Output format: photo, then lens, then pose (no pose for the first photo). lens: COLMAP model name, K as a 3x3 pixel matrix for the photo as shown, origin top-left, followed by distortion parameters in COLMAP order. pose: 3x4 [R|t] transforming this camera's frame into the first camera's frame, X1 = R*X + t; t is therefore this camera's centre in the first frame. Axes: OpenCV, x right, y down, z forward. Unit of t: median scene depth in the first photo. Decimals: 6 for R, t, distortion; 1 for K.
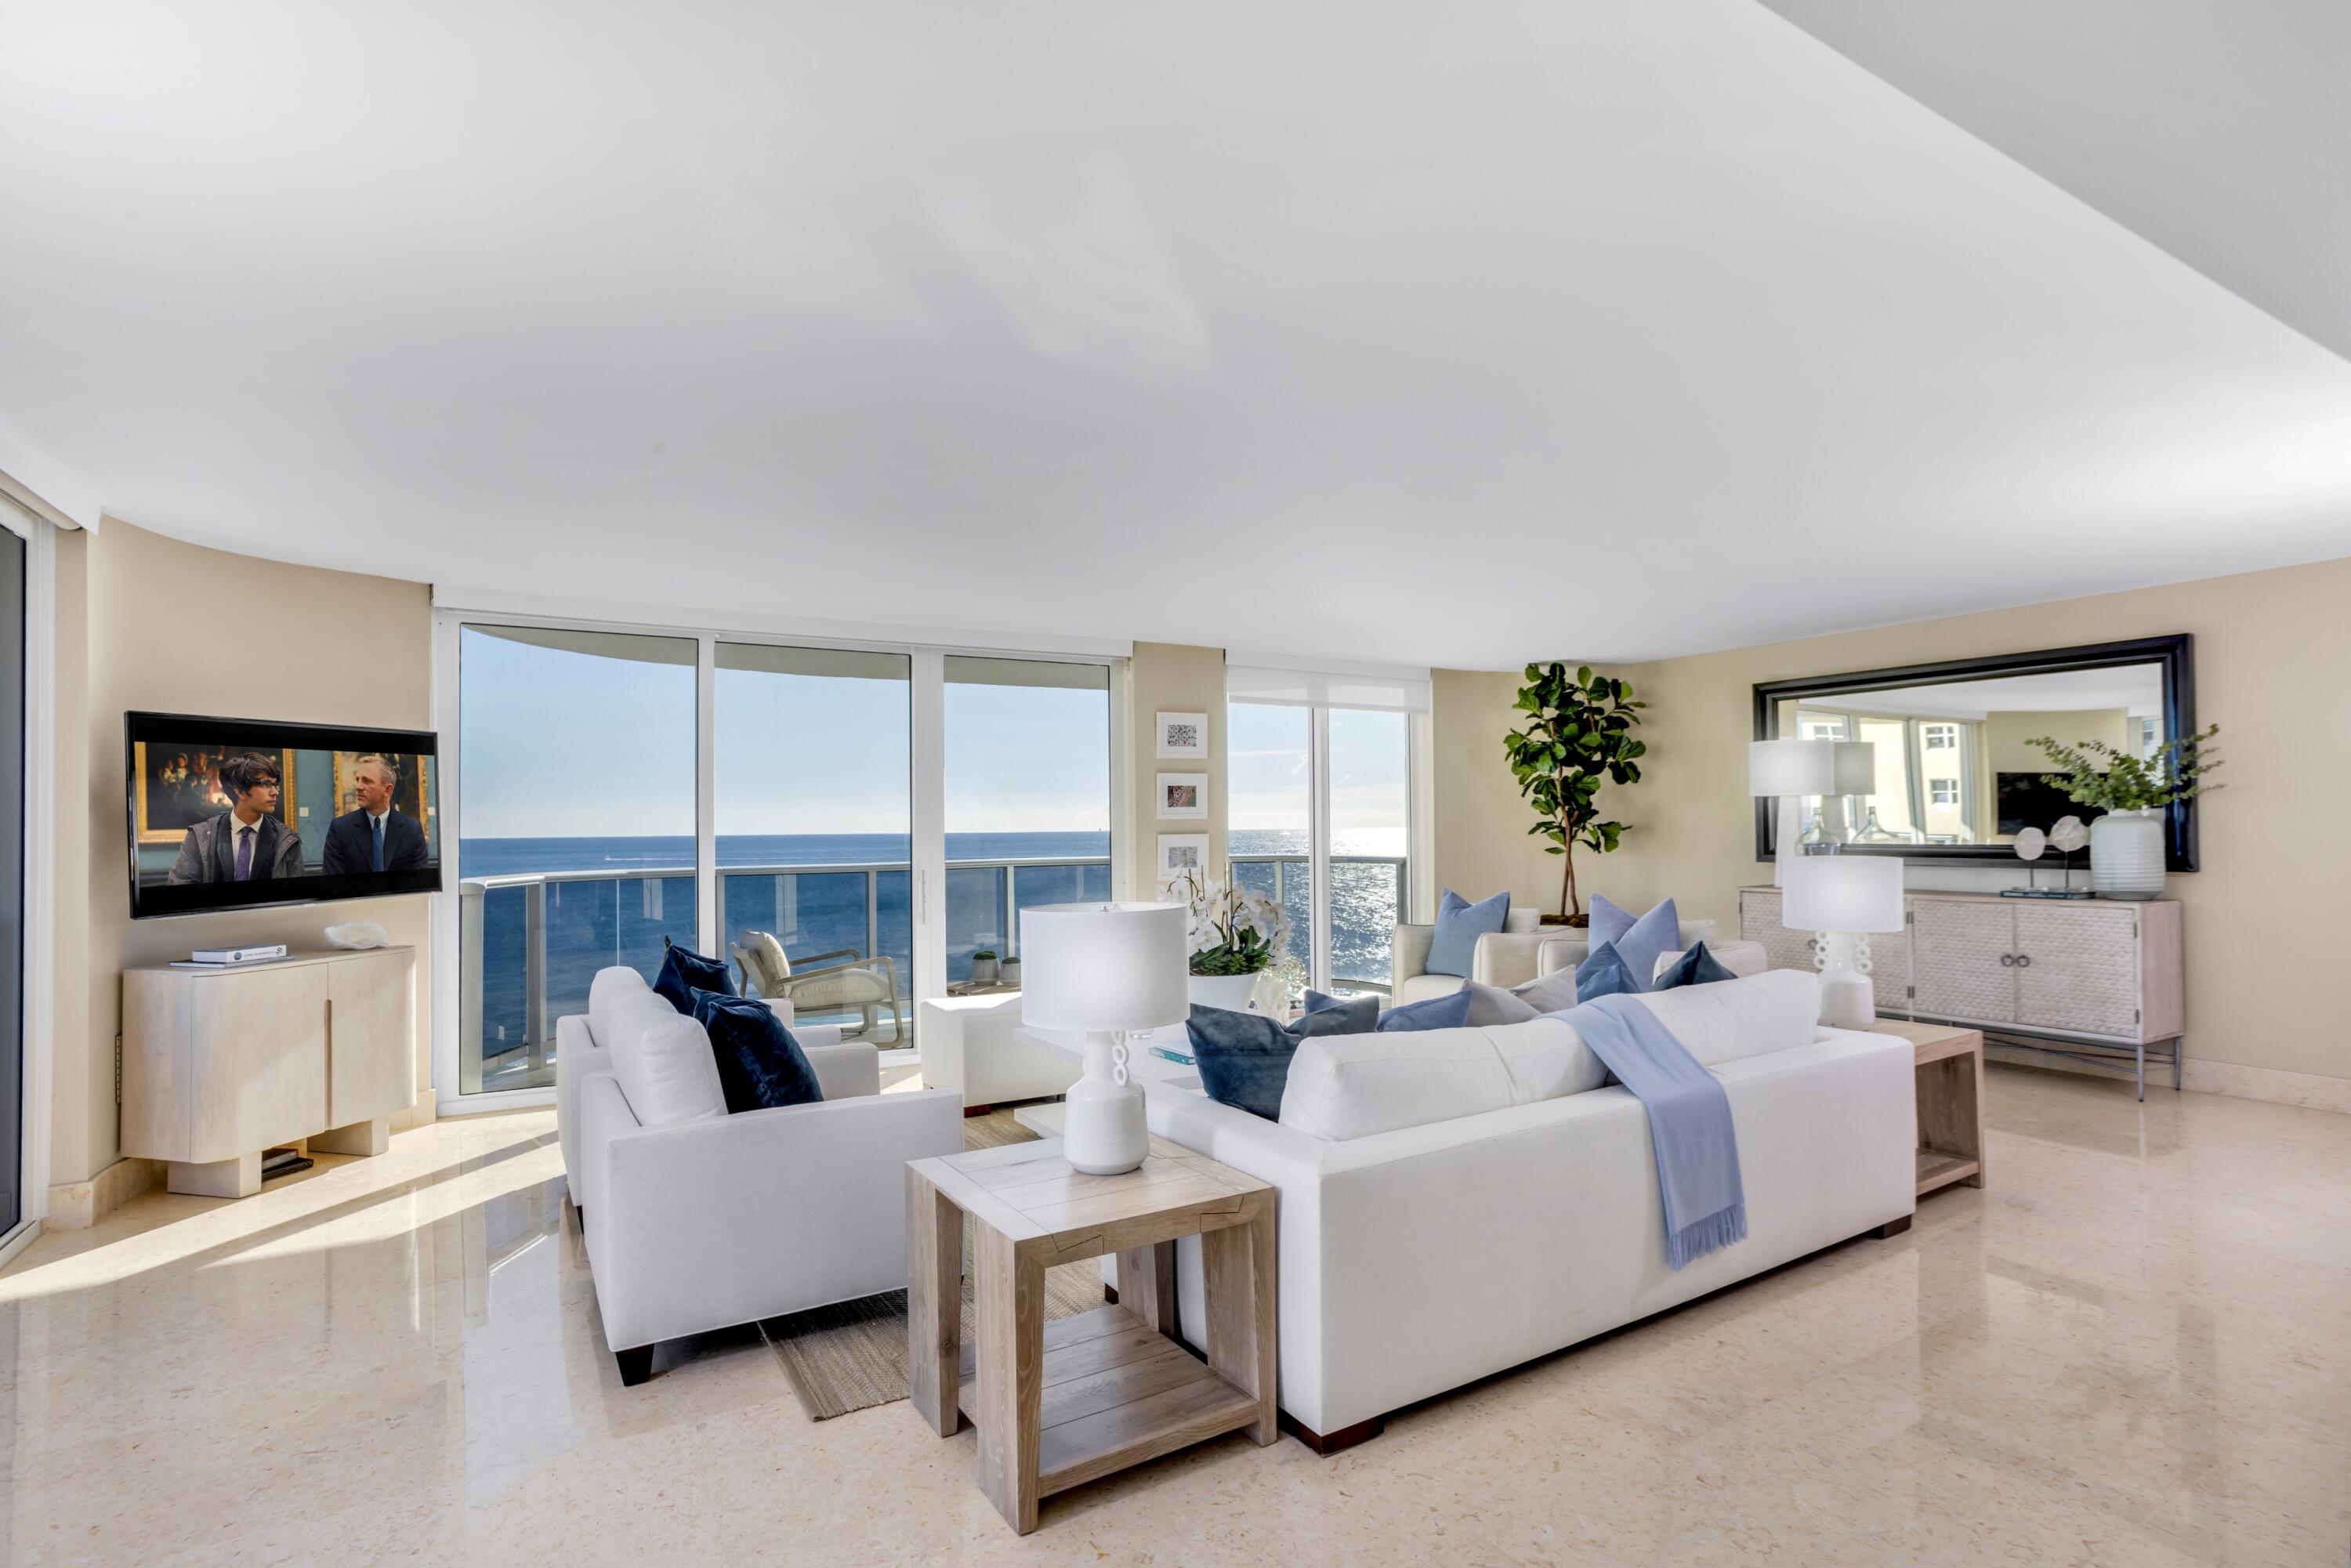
lens RADIAL K [[1157.2, 0, 1160.8], [0, 1157.2, 790.3], [0, 0, 1]] dist [-0.036980, 0.020373]
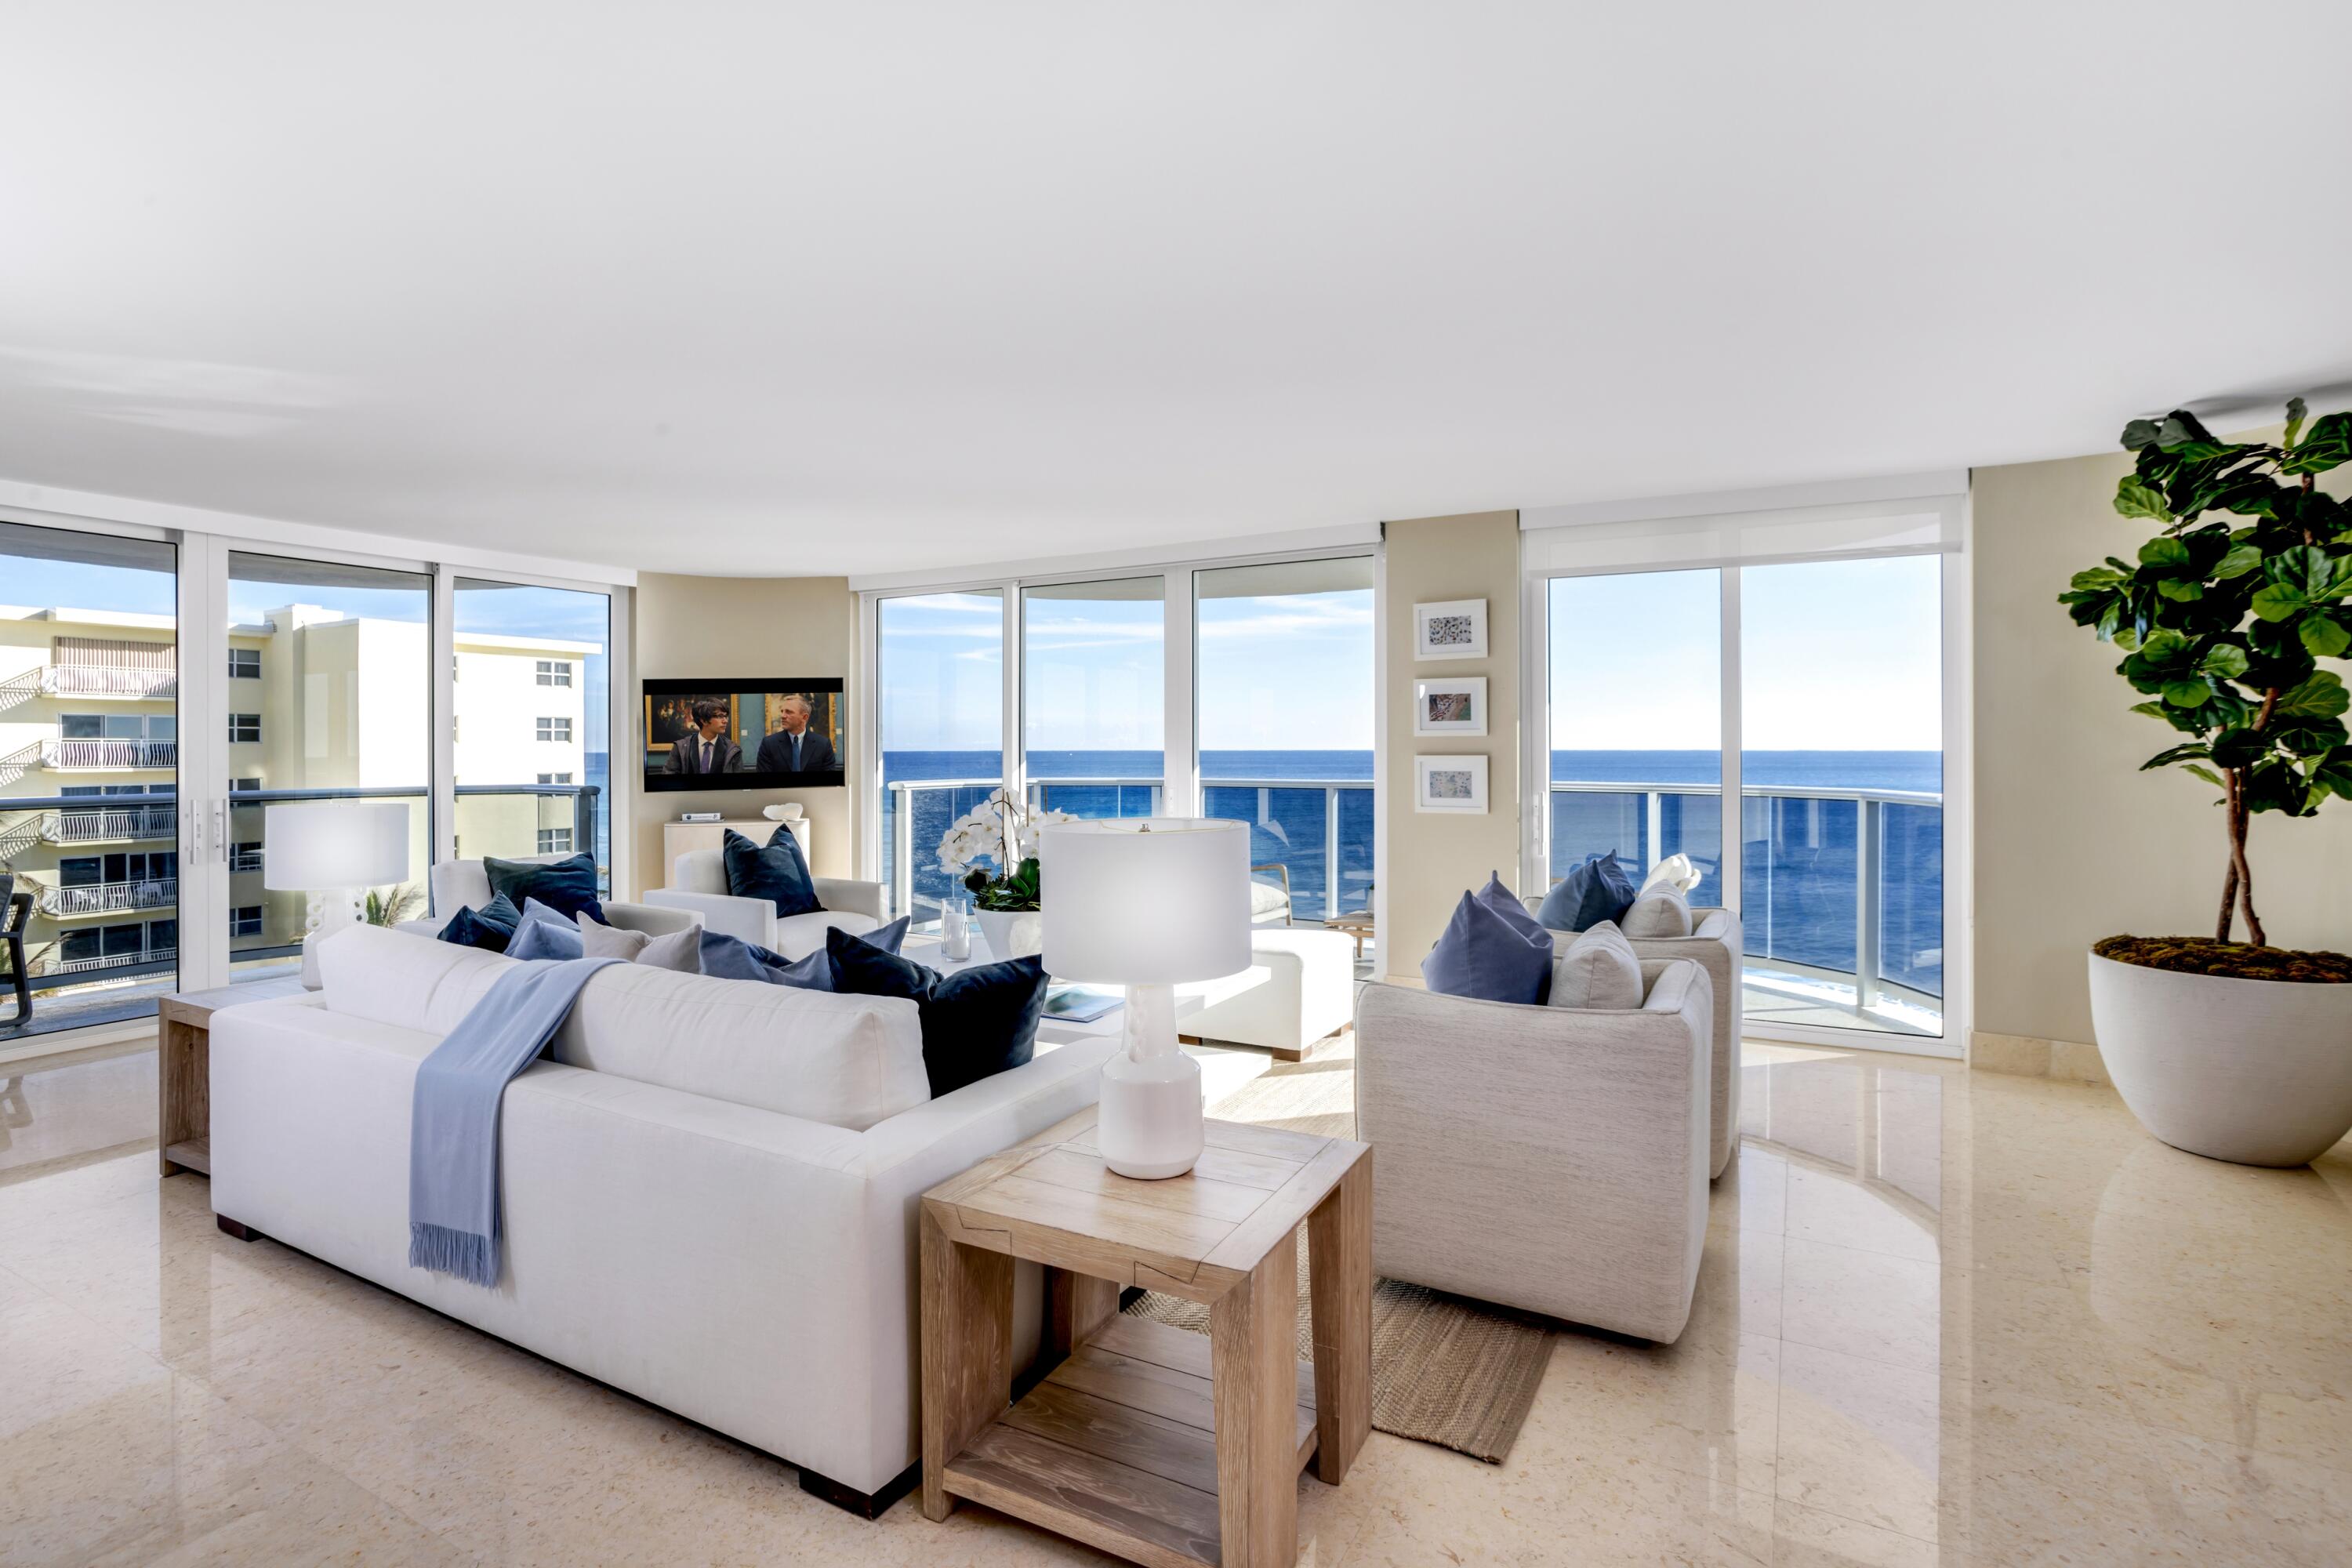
lens RADIAL K [[1157.7, 0, 1147.6], [0, 1157.7, 715.4], [0, 0, 1]] dist [-0.036980, 0.020373]
pose [[0.492862, -0.011583, -0.870030, 0.599397], [0.024842, 0.999691, 0.000763, 0.004688], [0.869753, -0.021990, 0.492998, 0.437831]]
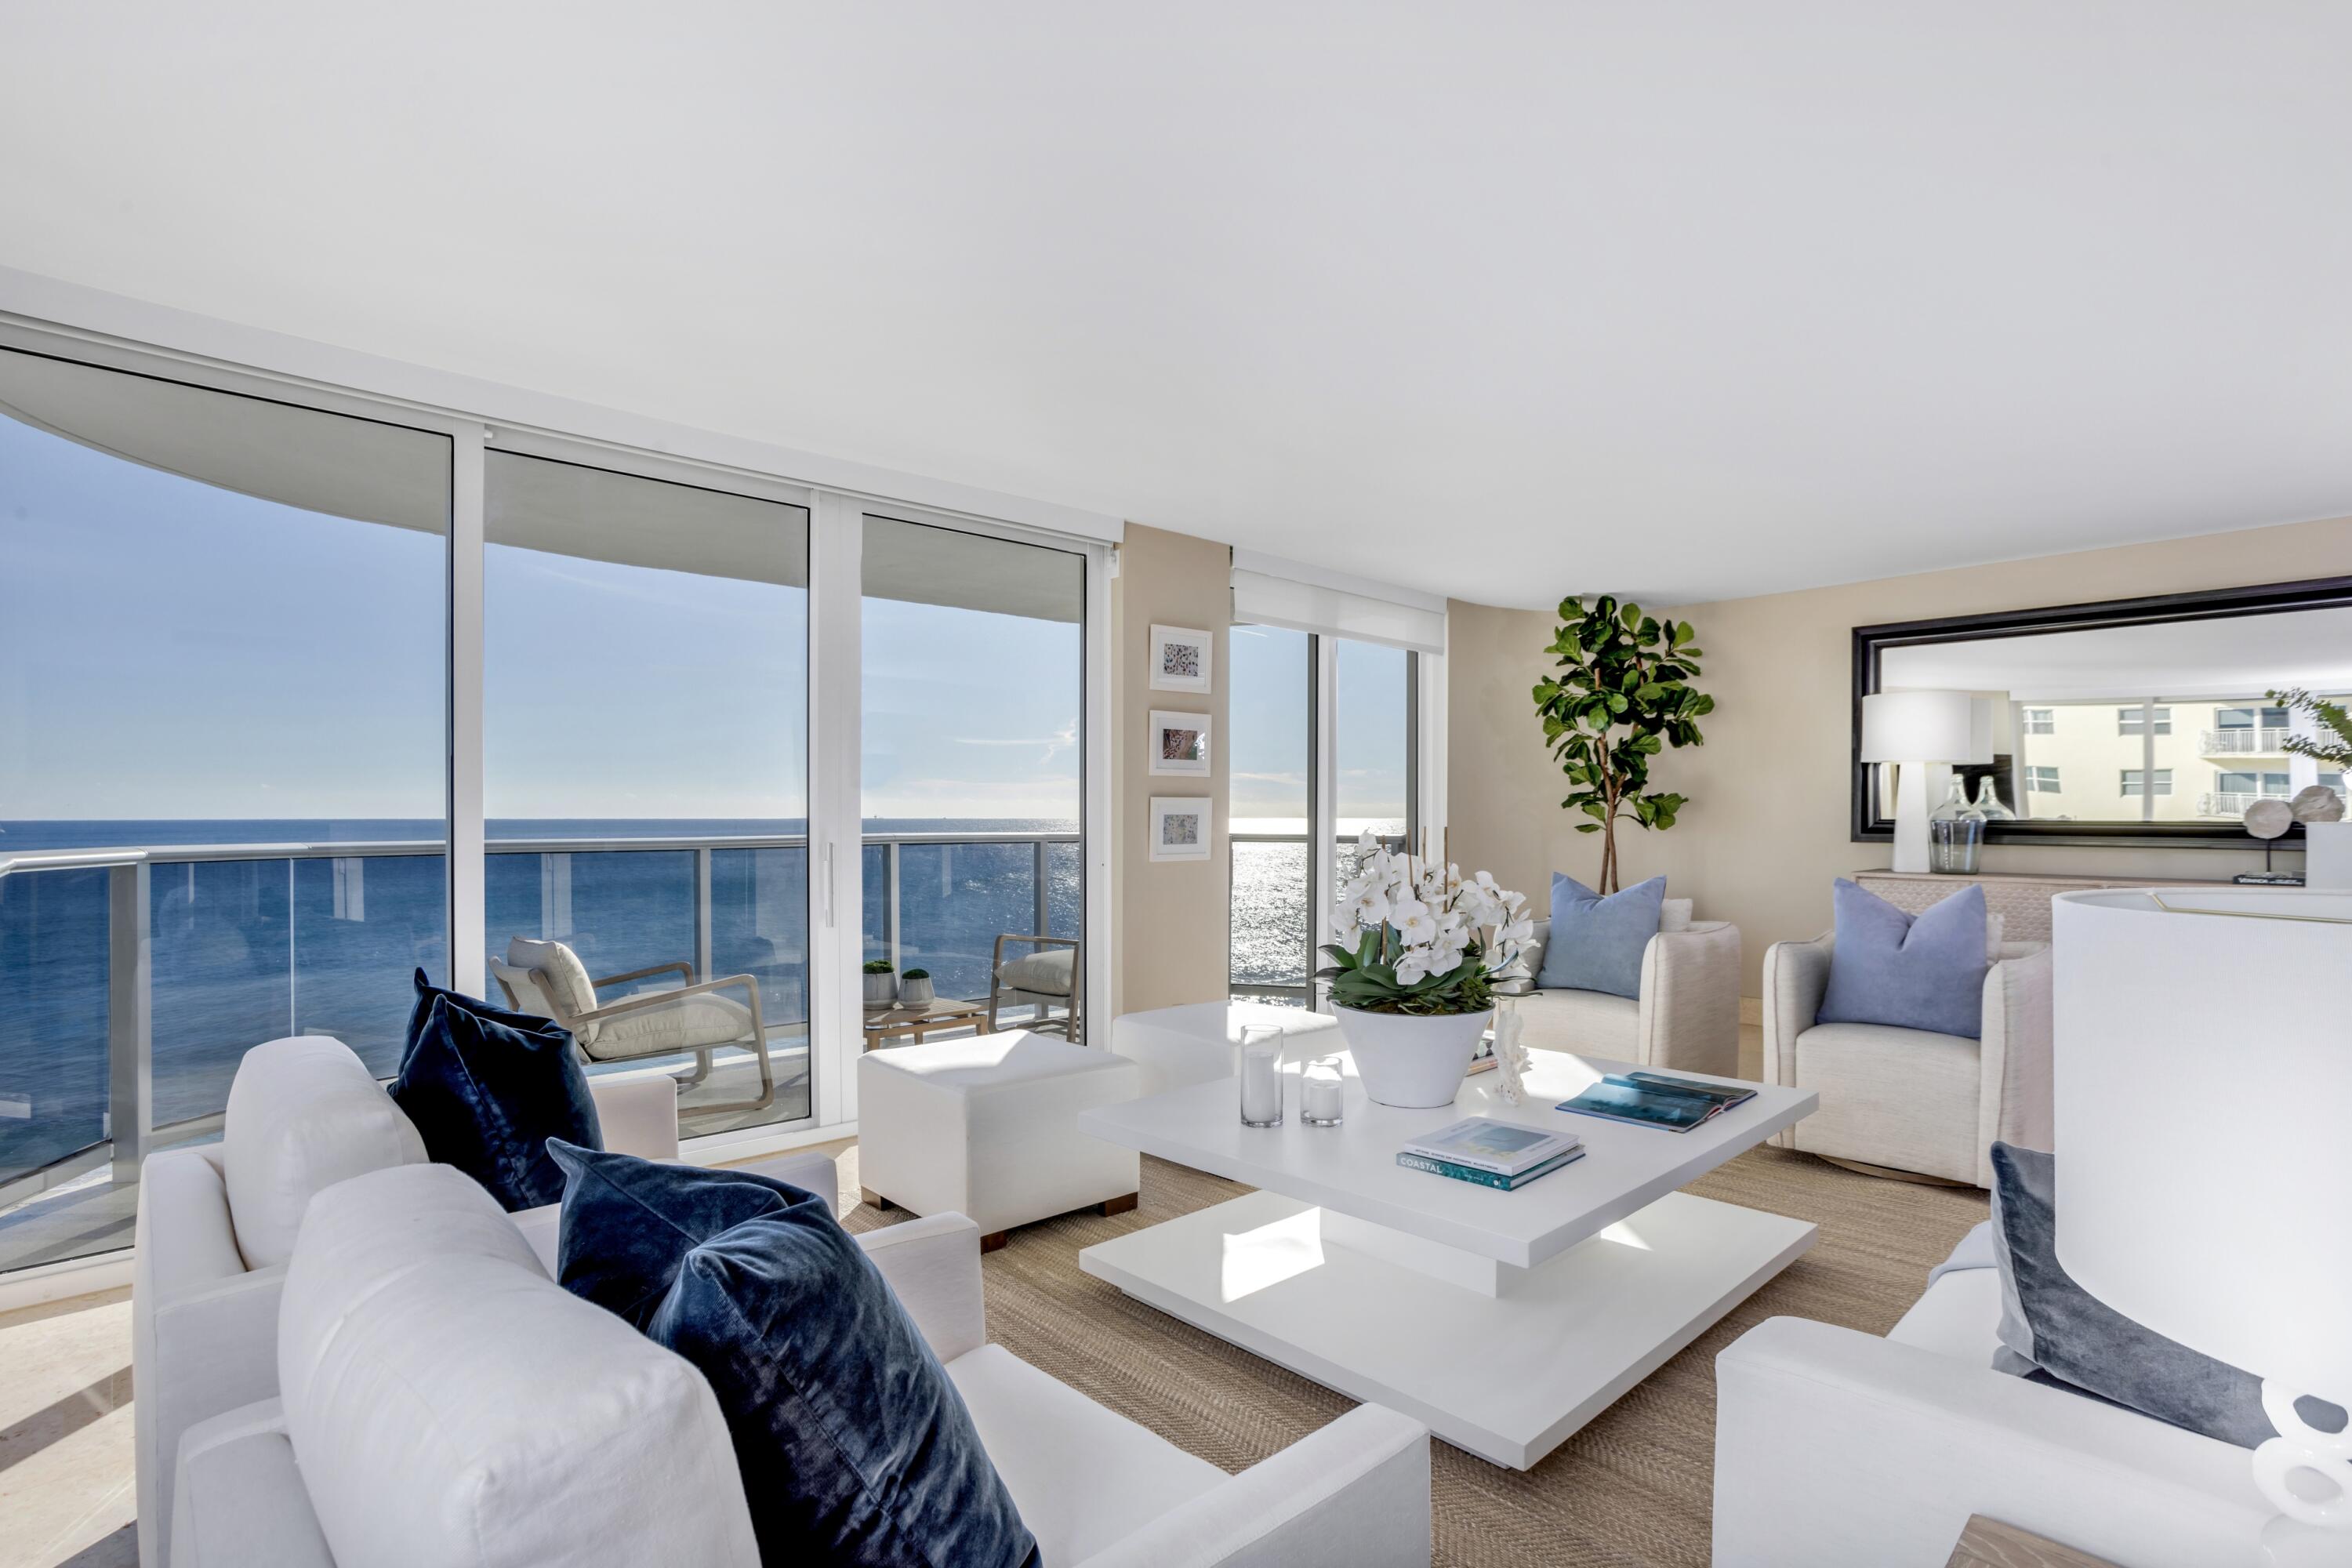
lens RADIAL K [[1157.7, 0, 1168.3], [0, 1157.7, 822.8], [0, 0, 1]] dist [-0.036980, 0.020373]
pose [[0.976234, 0.010571, 0.216463, -0.144165], [-0.018421, 0.999242, 0.034280, 0.029181], [-0.215937, -0.037453, 0.975689, 0.300289]]
